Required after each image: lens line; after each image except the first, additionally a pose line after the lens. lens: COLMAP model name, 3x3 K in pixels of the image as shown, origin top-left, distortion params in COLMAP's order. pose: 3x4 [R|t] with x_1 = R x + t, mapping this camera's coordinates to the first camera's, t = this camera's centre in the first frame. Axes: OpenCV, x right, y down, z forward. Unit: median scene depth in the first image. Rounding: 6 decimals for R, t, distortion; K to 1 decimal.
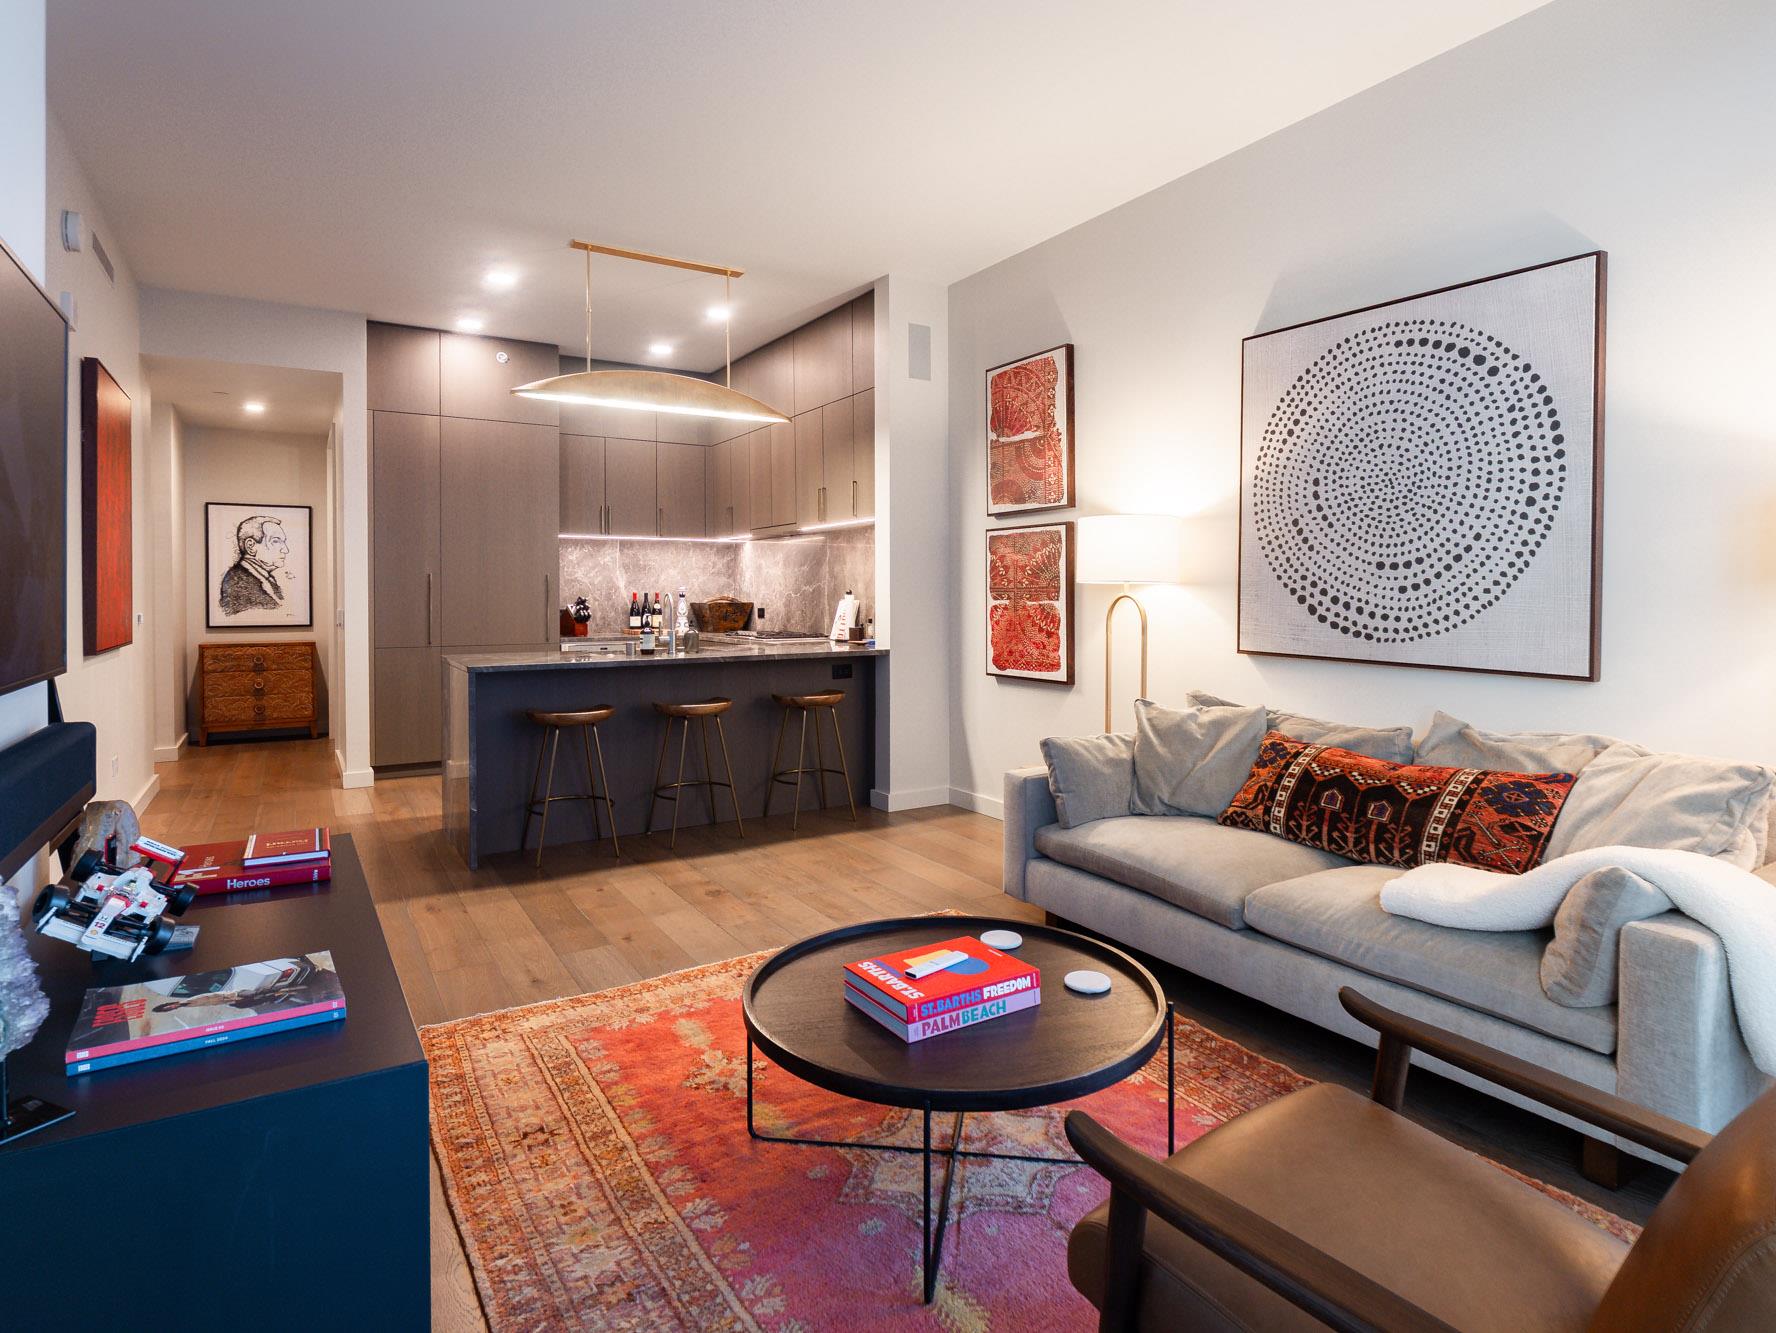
lens RADIAL K [[952.9, 0, 883.5], [0, 952.9, 605.1], [0, 0, 1]] dist [-0.000826, -0.000237]
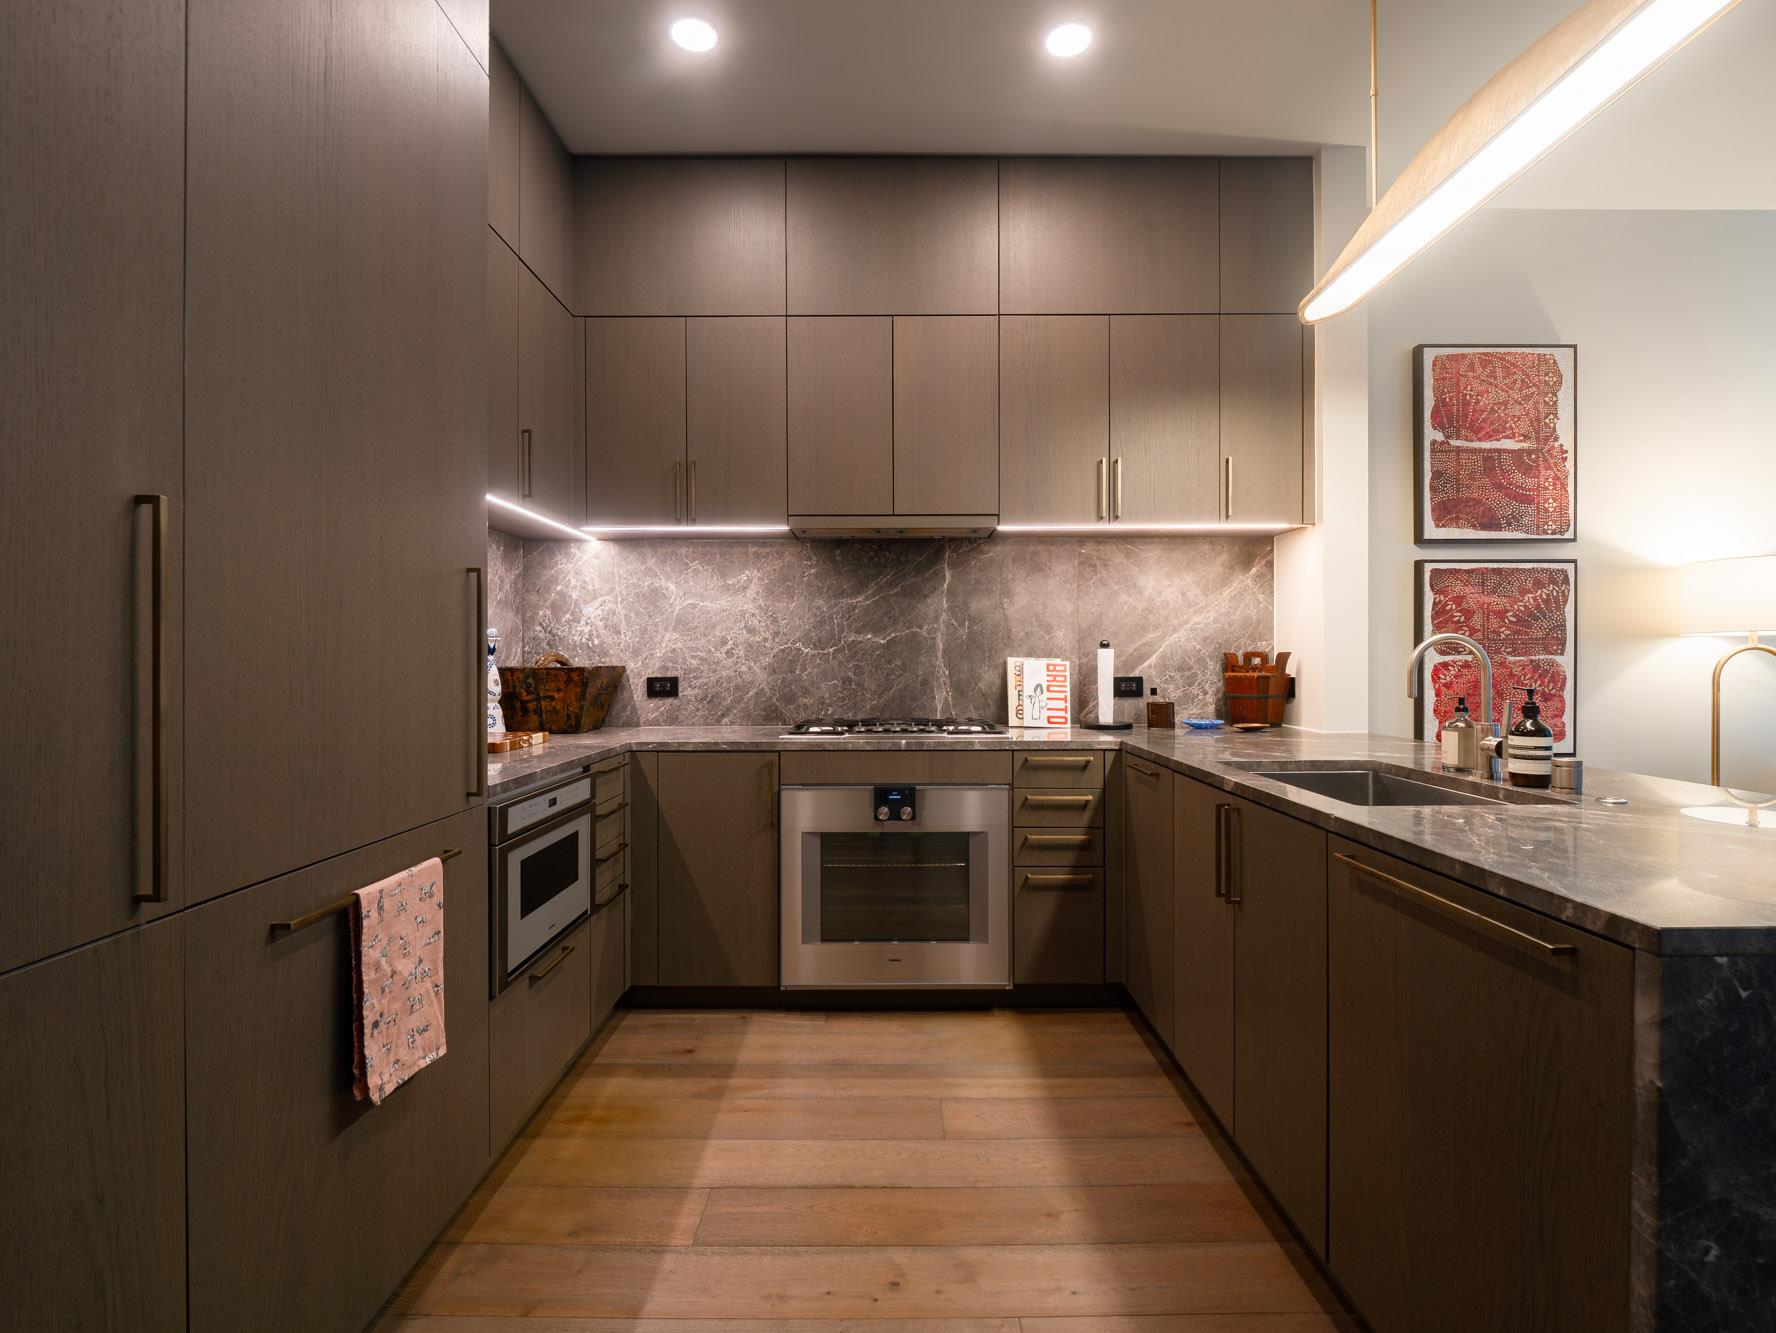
lens RADIAL K [[859.5, 0, 892.5], [0, 859.5, 665.5], [0, 0, 1]] dist [-0.015425, -0.000506]
pose [[0.522172, -0.001678, 0.852838, -0.706177], [0.011925, 0.999915, -0.005334, 0.001299], [-0.852757, 0.012955, 0.522148, 1.060785]]
